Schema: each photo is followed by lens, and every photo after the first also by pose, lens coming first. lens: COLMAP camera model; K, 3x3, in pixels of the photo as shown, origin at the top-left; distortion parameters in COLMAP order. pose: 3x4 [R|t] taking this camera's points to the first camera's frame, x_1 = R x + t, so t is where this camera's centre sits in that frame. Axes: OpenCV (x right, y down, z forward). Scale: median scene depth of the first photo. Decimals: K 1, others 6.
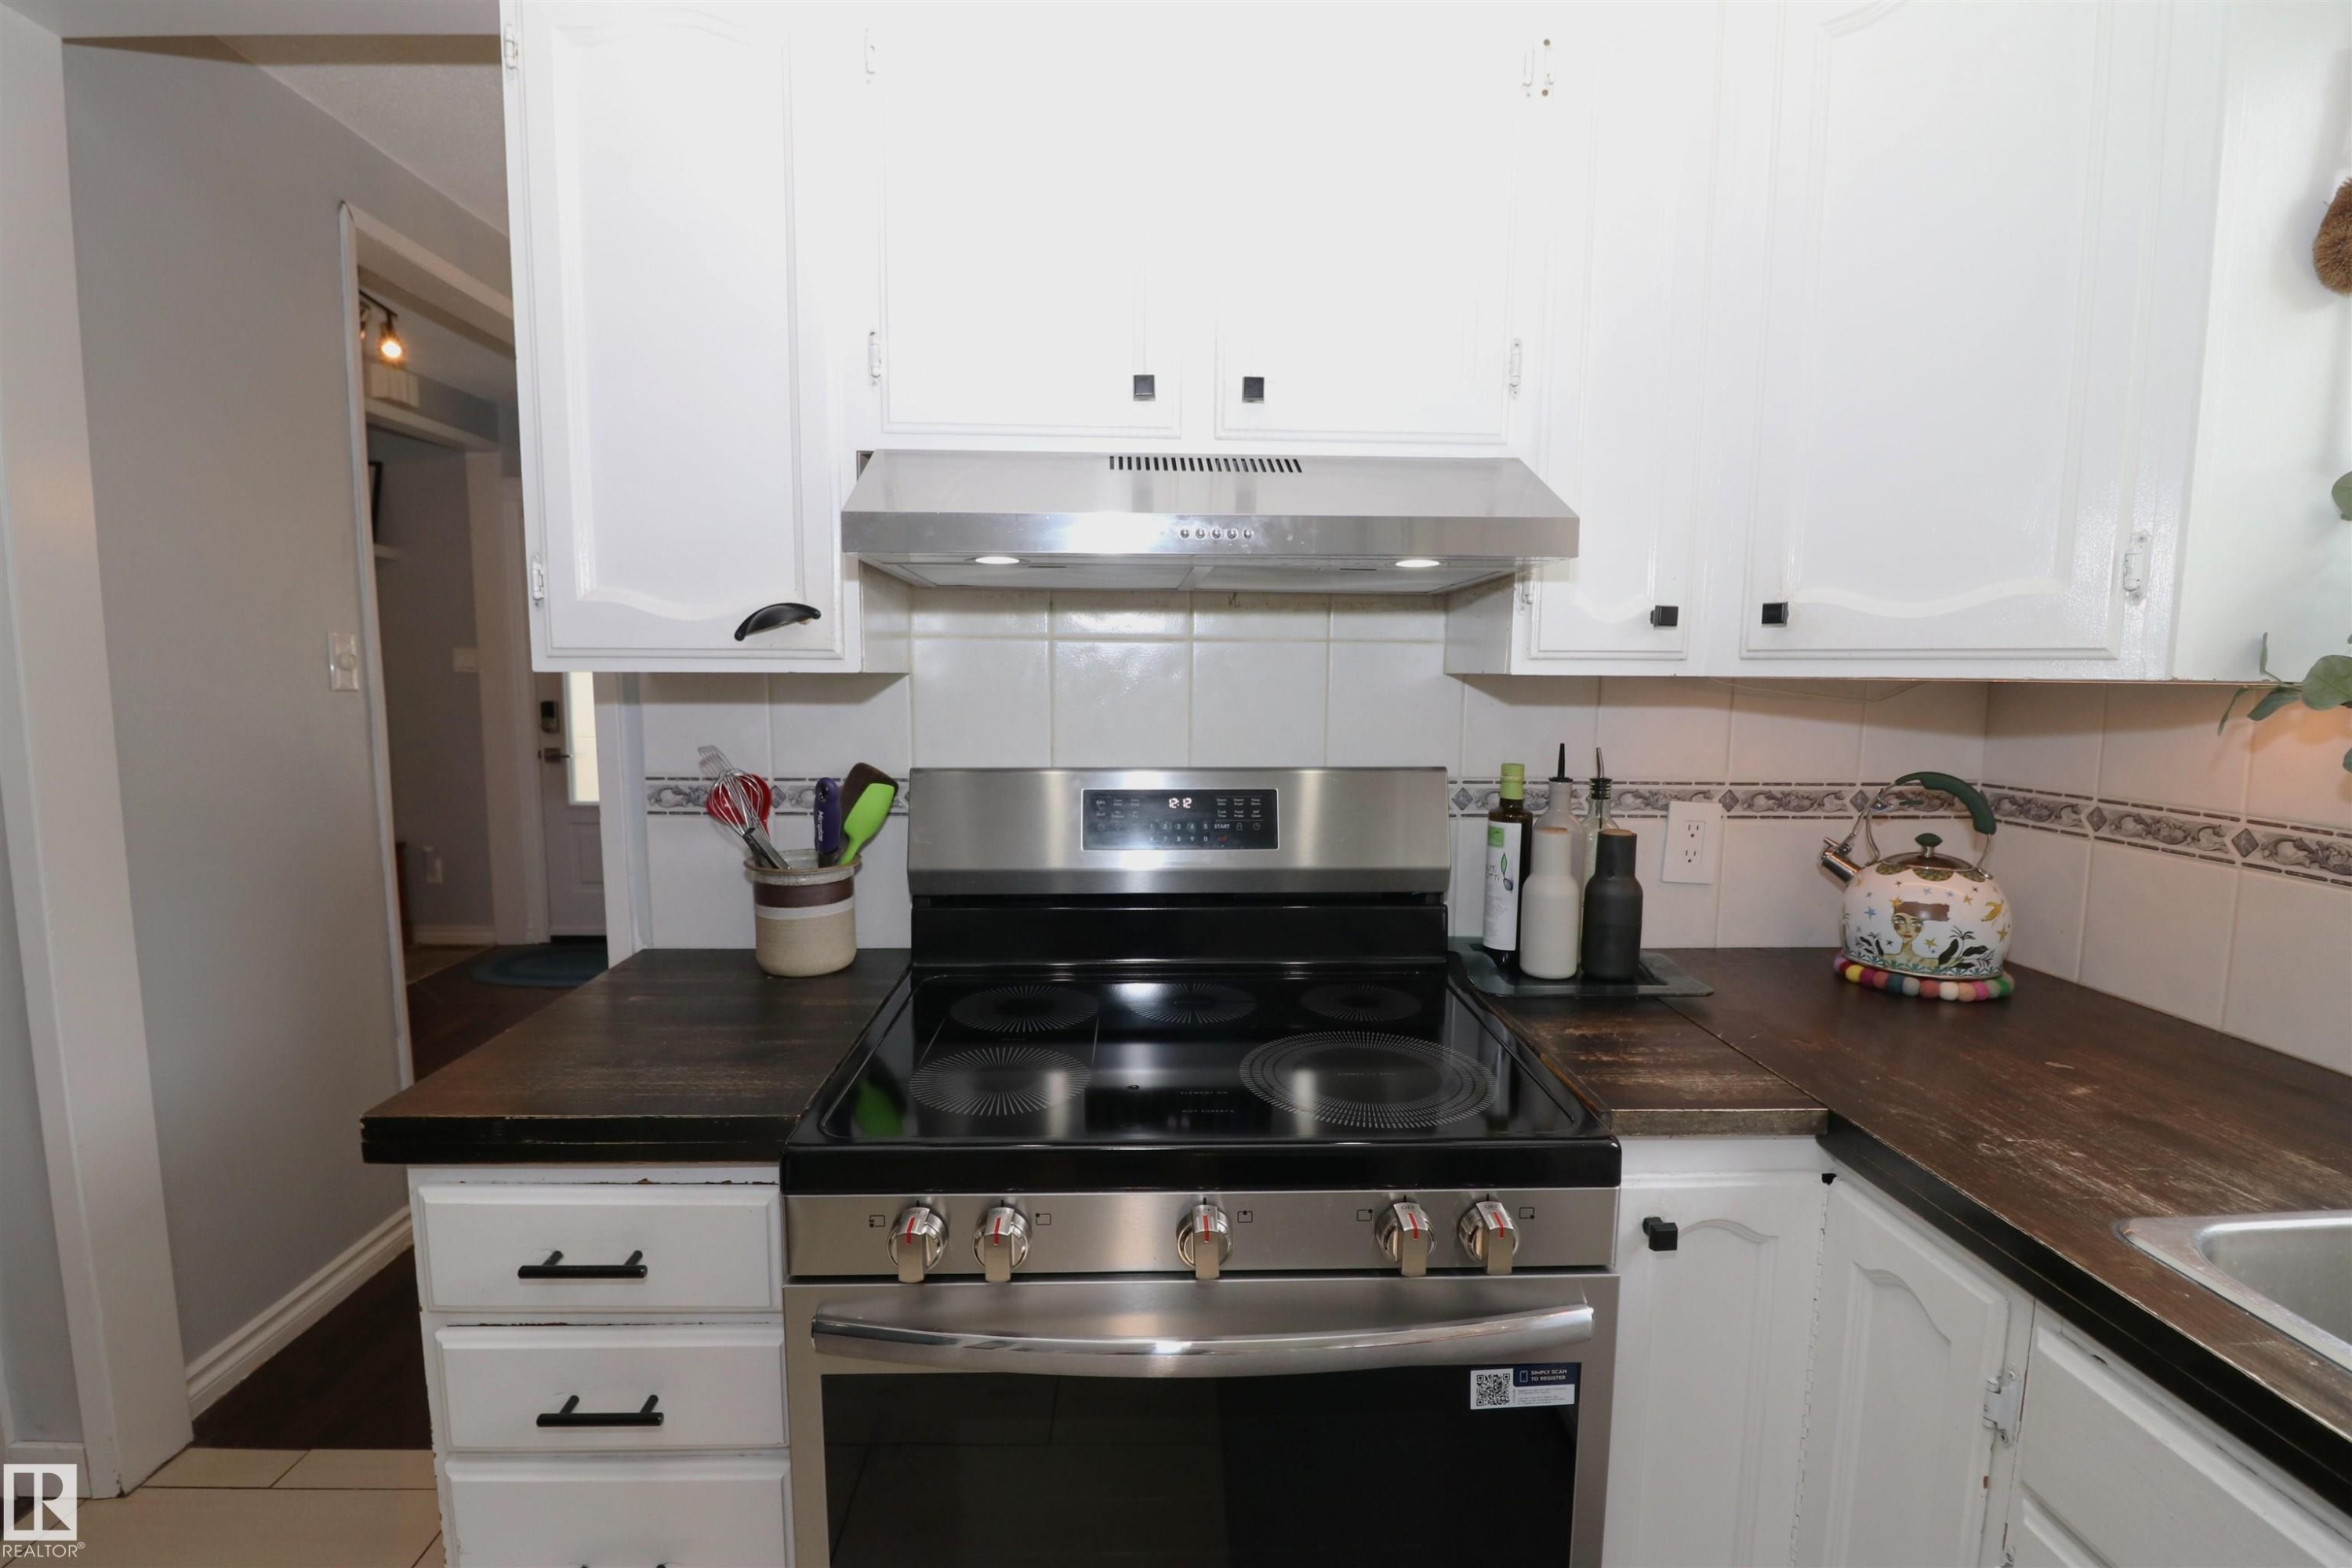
lens RADIAL K [[1094.5, 0, 1163.6], [0, 1094.5, 792.3], [0, 0, 1]] dist [-0.002304, -0.002912]
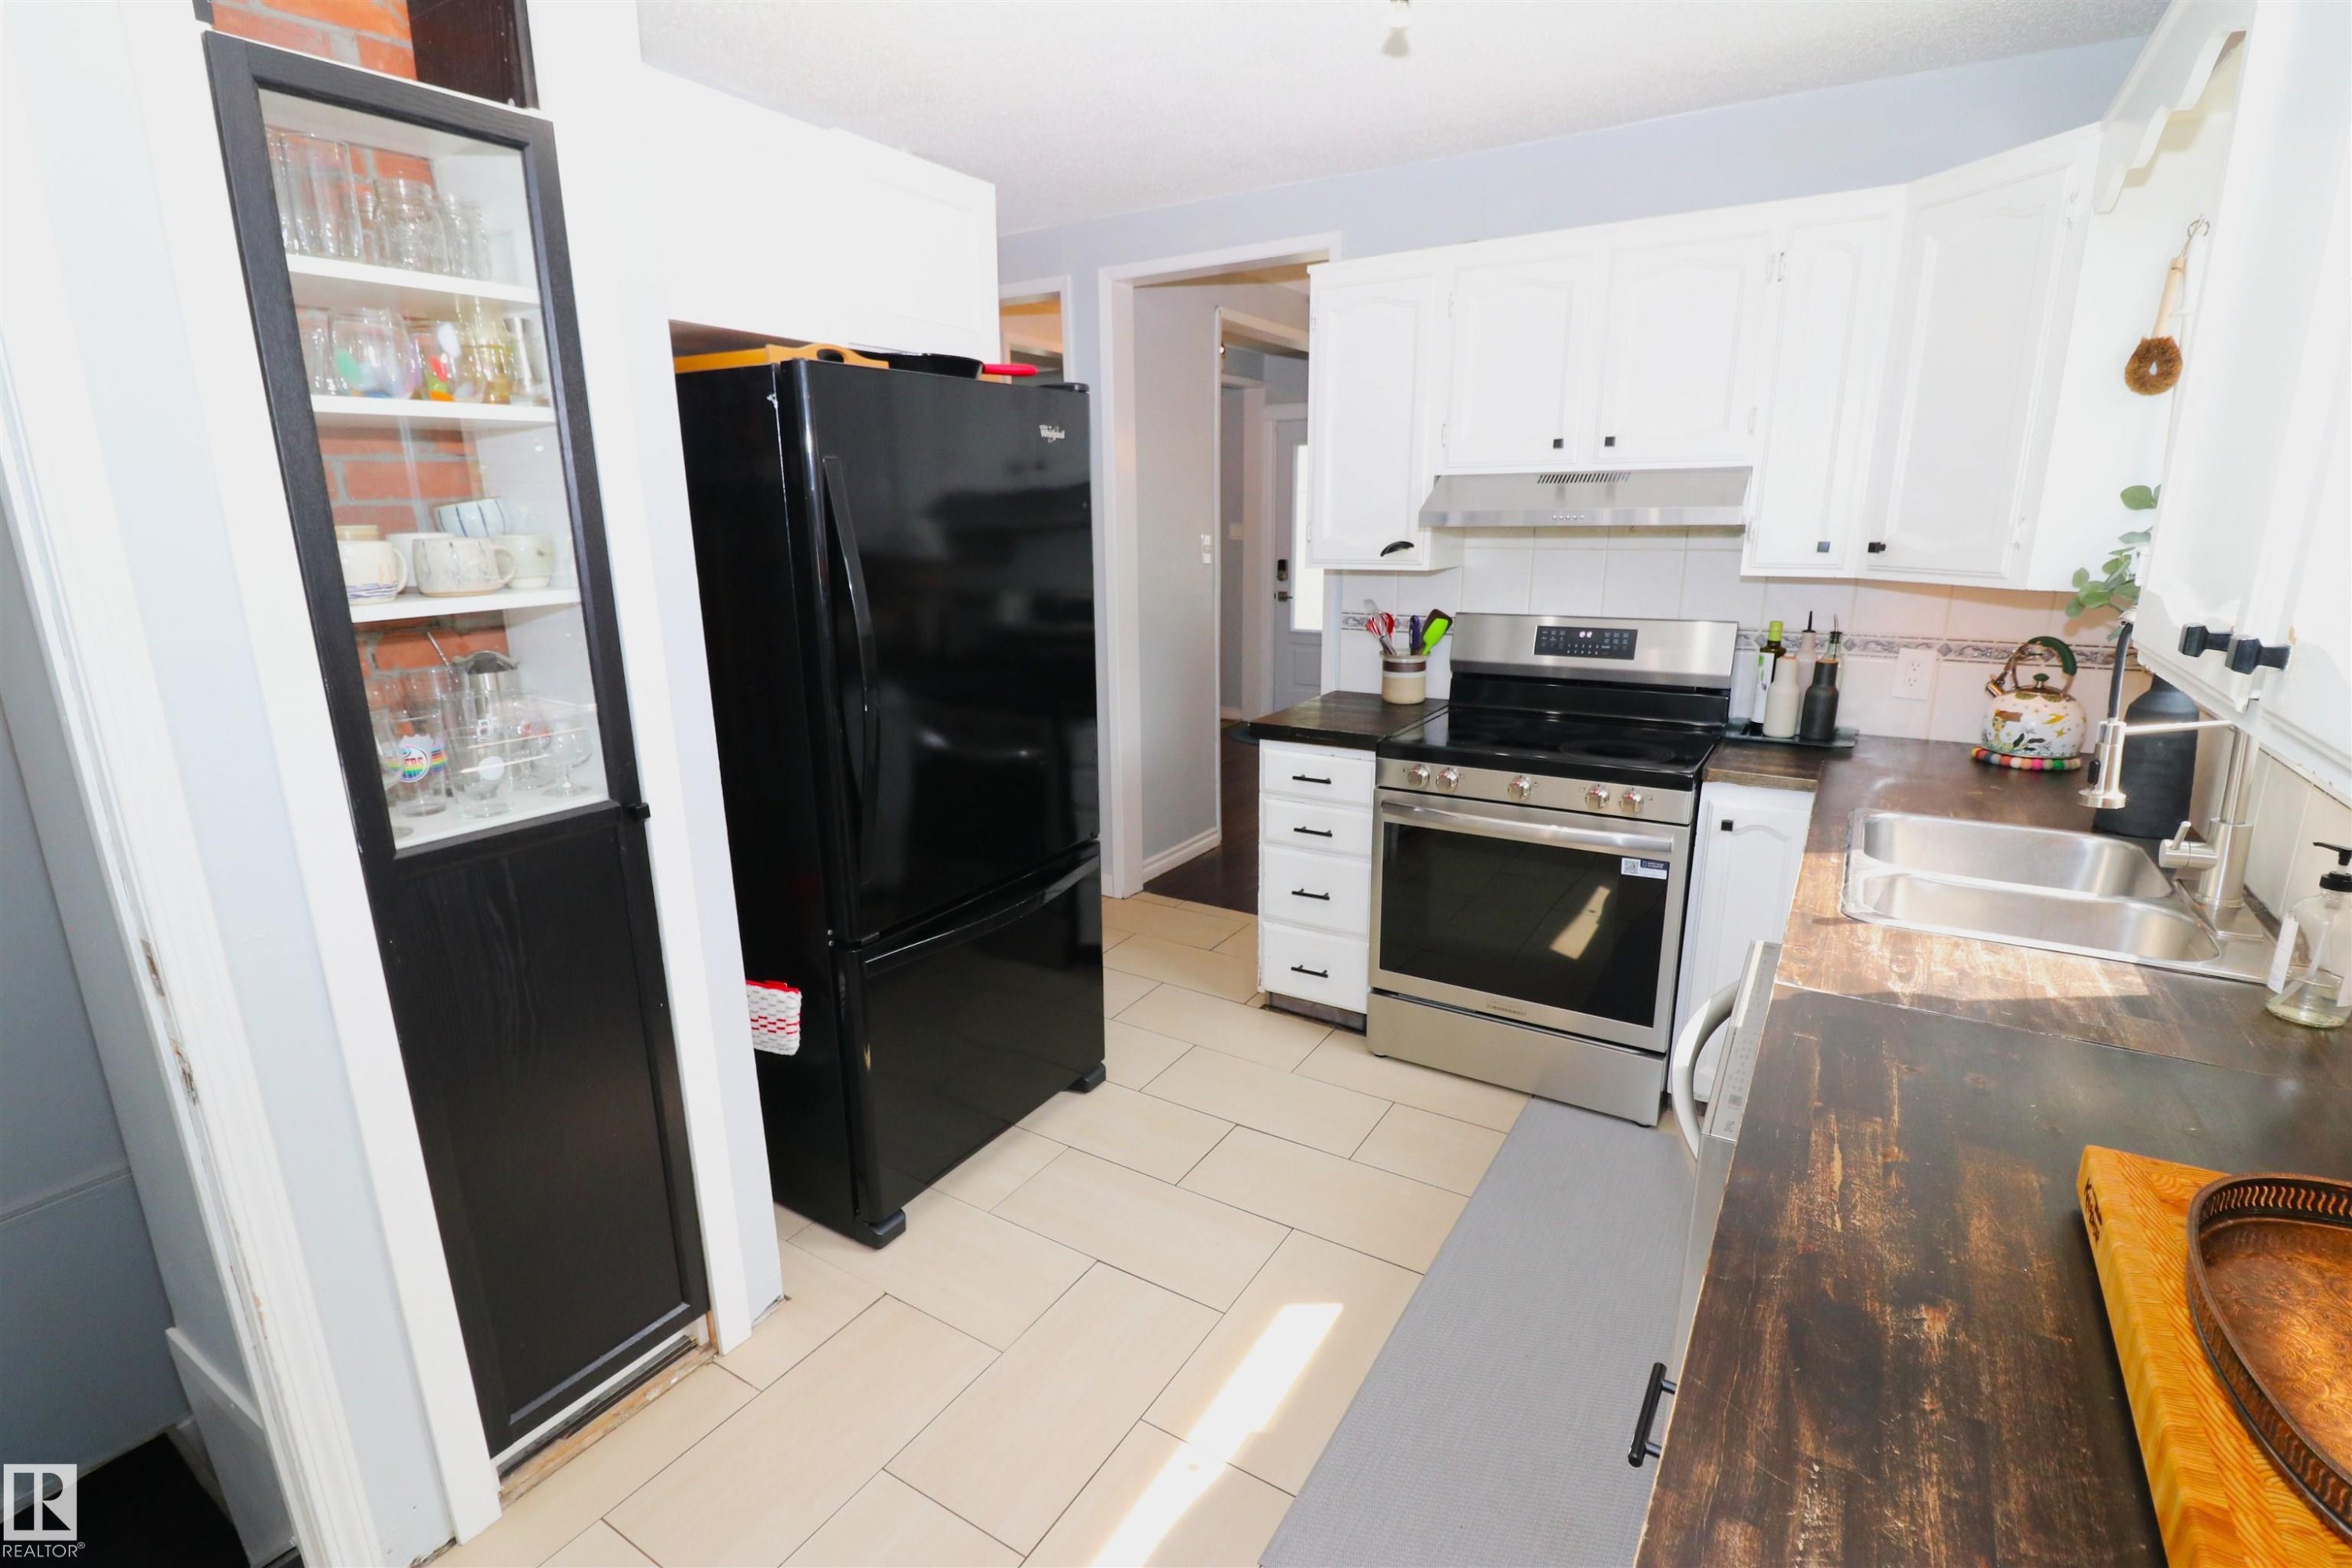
lens RADIAL K [[1094.5, 0, 1177.8], [0, 1094.5, 796.6], [0, 0, 1]] dist [-0.002304, -0.002912]
pose [[0.834115, 0.125260, -0.537179, 0.522890], [-0.045894, 0.986257, 0.158715, 0.019485], [0.549678, -0.107733, 0.828401, -1.138034]]
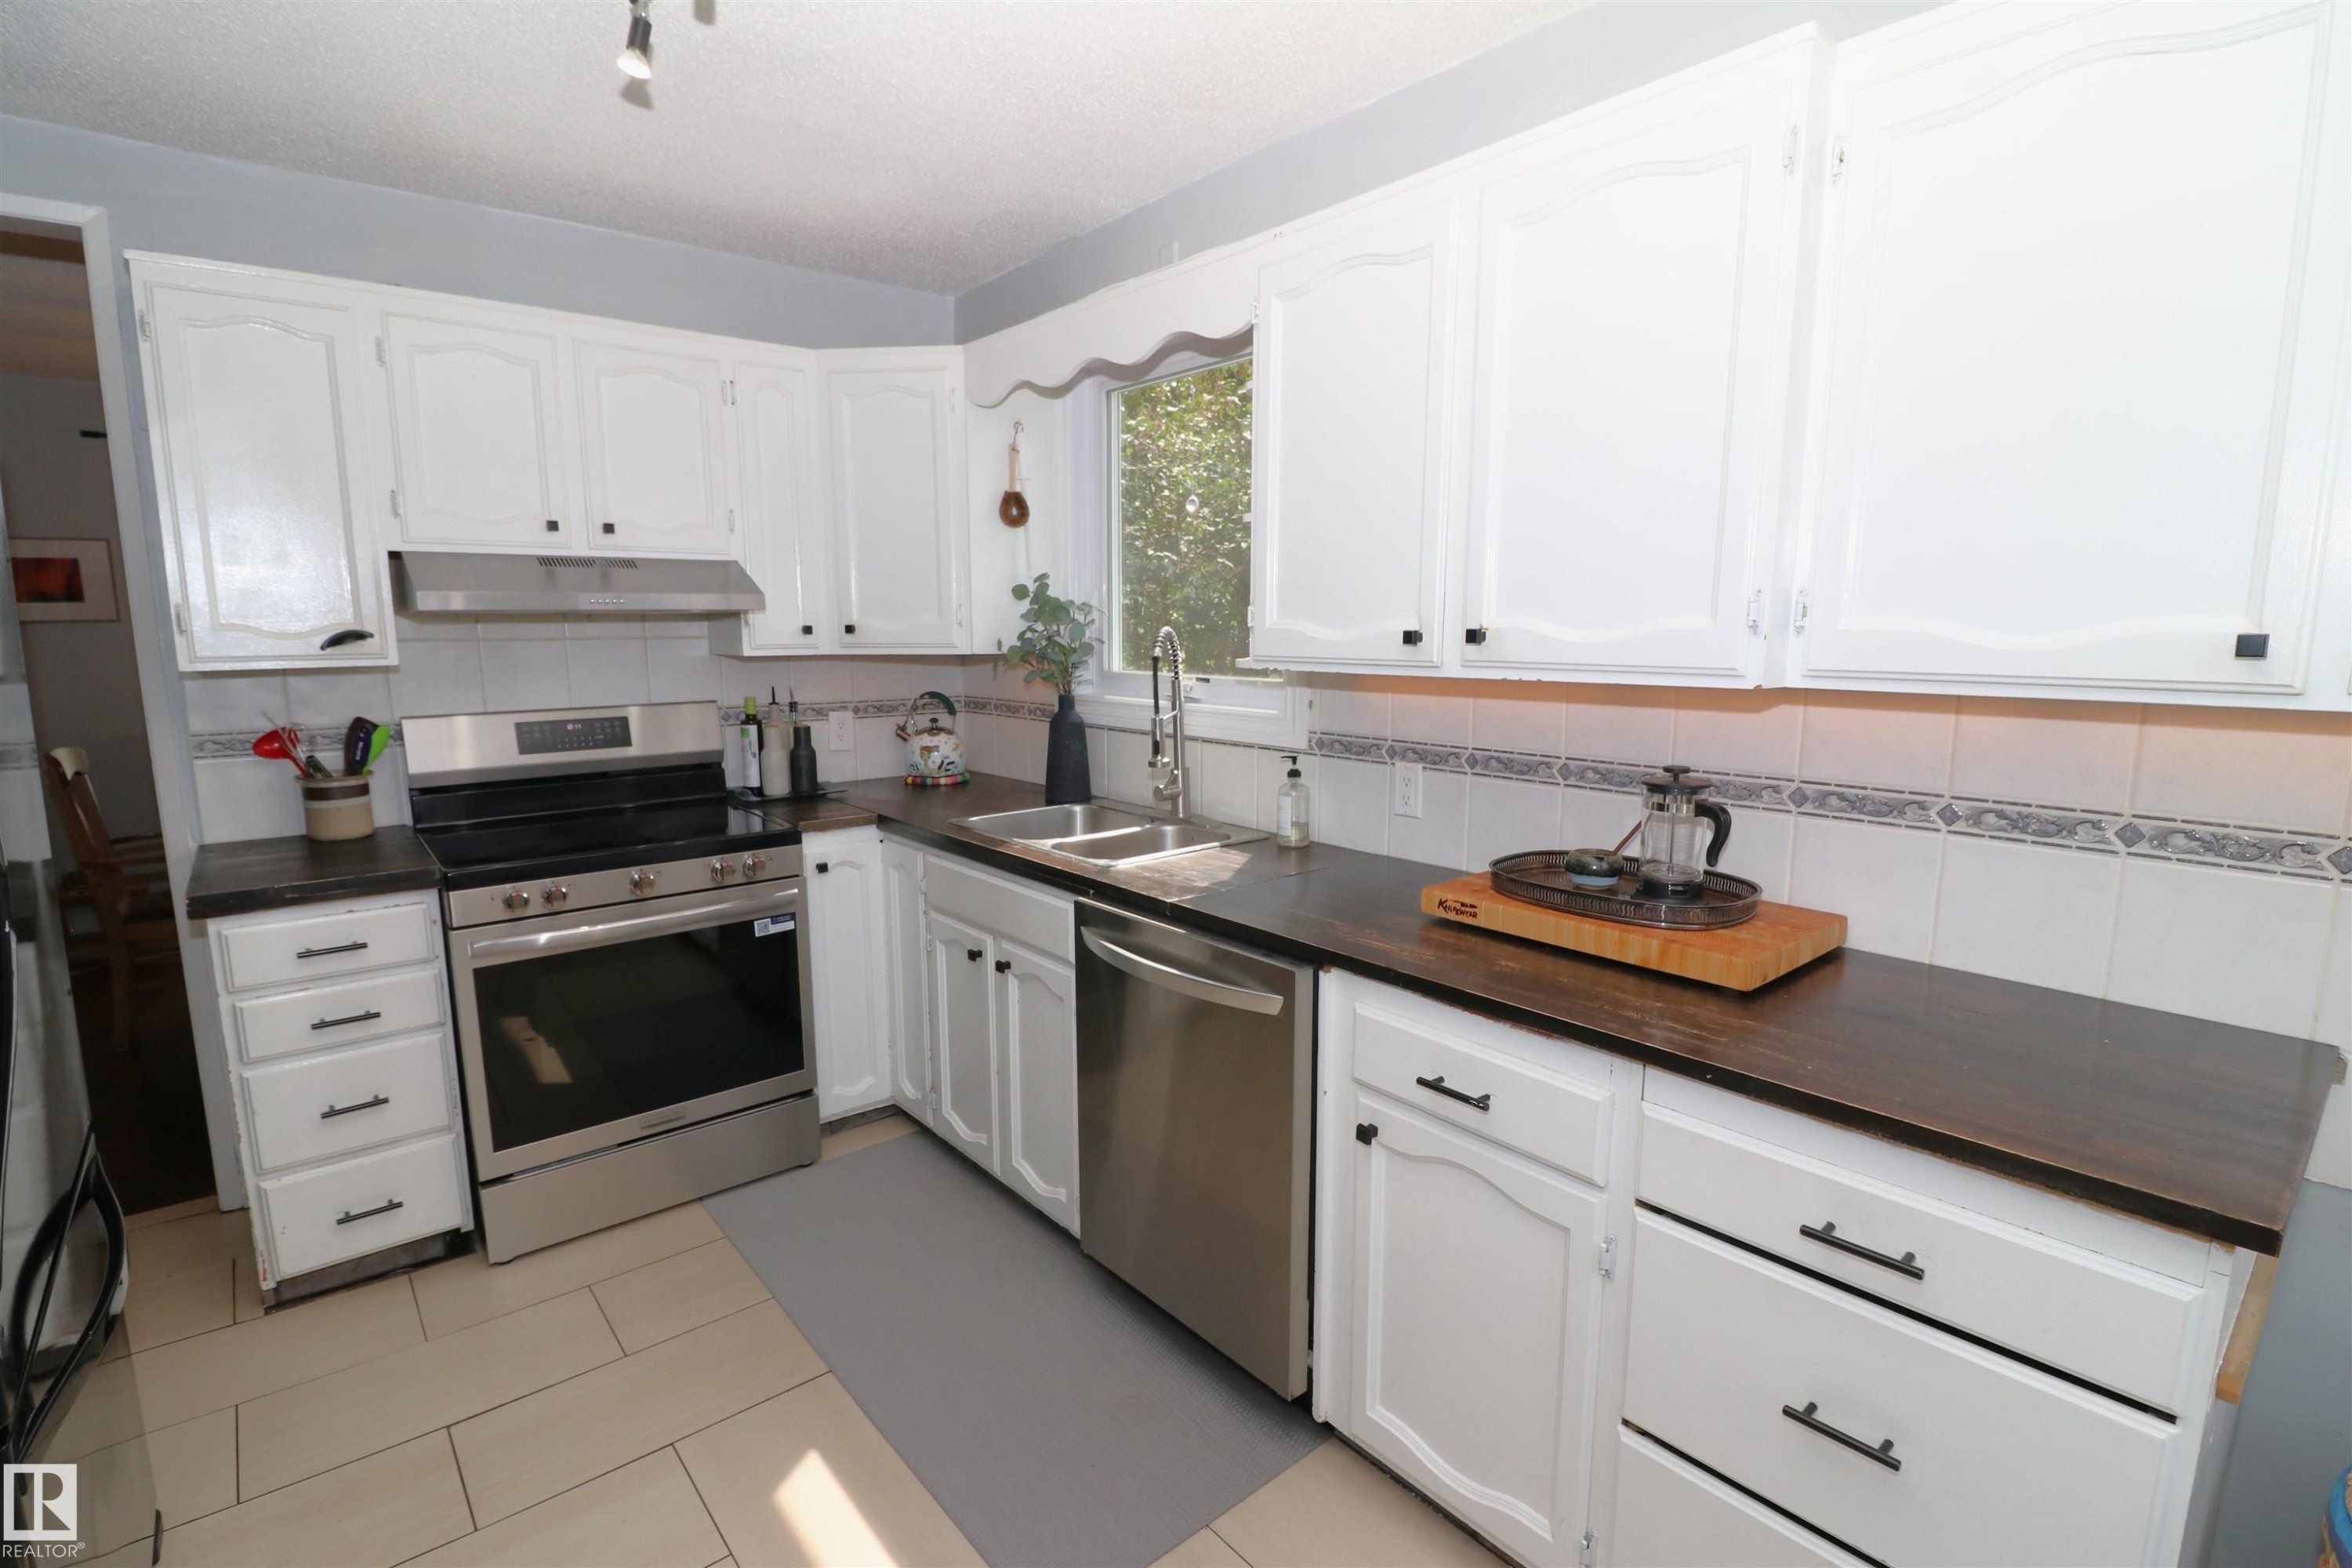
lens RADIAL K [[1094.5, 0, 1163.0], [0, 1094.5, 795.6], [0, 0, 1]] dist [-0.002304, -0.002912]
pose [[0.789762, -0.105540, 0.604266, -0.348613], [0.076950, 0.994352, 0.073099, 0.071092], [-0.608568, -0.011233, 0.793422, -1.170605]]
